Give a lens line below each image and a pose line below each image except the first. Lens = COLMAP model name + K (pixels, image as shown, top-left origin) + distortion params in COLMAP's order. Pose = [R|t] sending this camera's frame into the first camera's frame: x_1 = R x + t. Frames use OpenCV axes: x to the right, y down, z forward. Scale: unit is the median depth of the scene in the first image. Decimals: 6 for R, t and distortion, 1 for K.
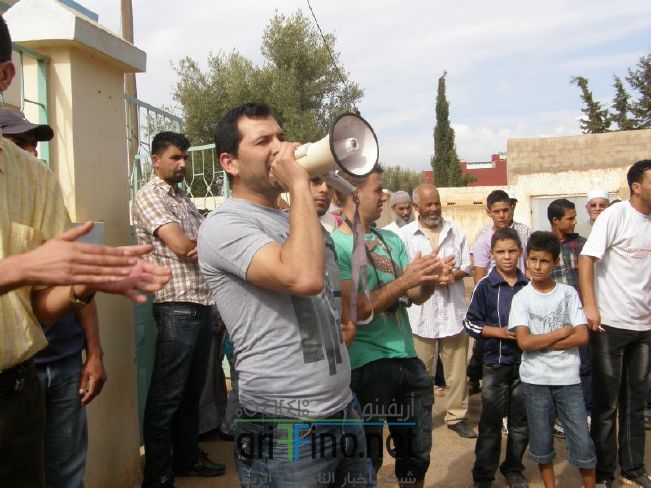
lens RADIAL K [[1780.9, 0, 325.5], [0, 1780.9, 244.0], [0, 0, 1]] dist [0.025330, 0.375001]
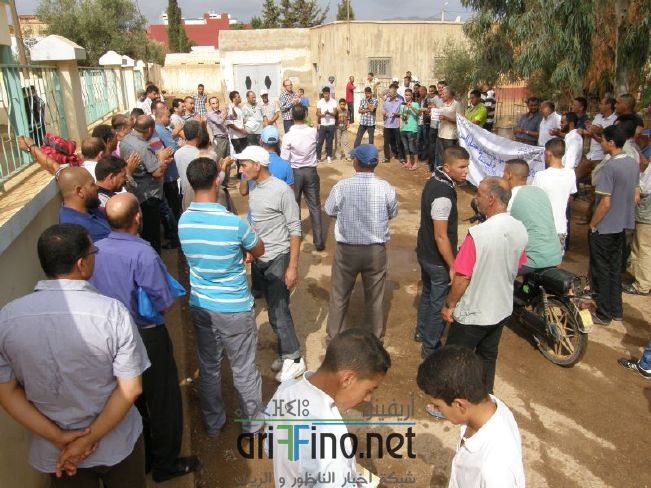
lens RADIAL K [[1787.1, 0, 325.5], [0, 1787.1, 244.0], [0, 0, 1]] dist [-0.024028, -0.118926]
pose [[0.985991, -0.043947, 0.160902, -0.073615], [0.027056, 0.994030, 0.105700, -0.029500], [-0.164587, -0.099866, 0.981294, -0.648073]]
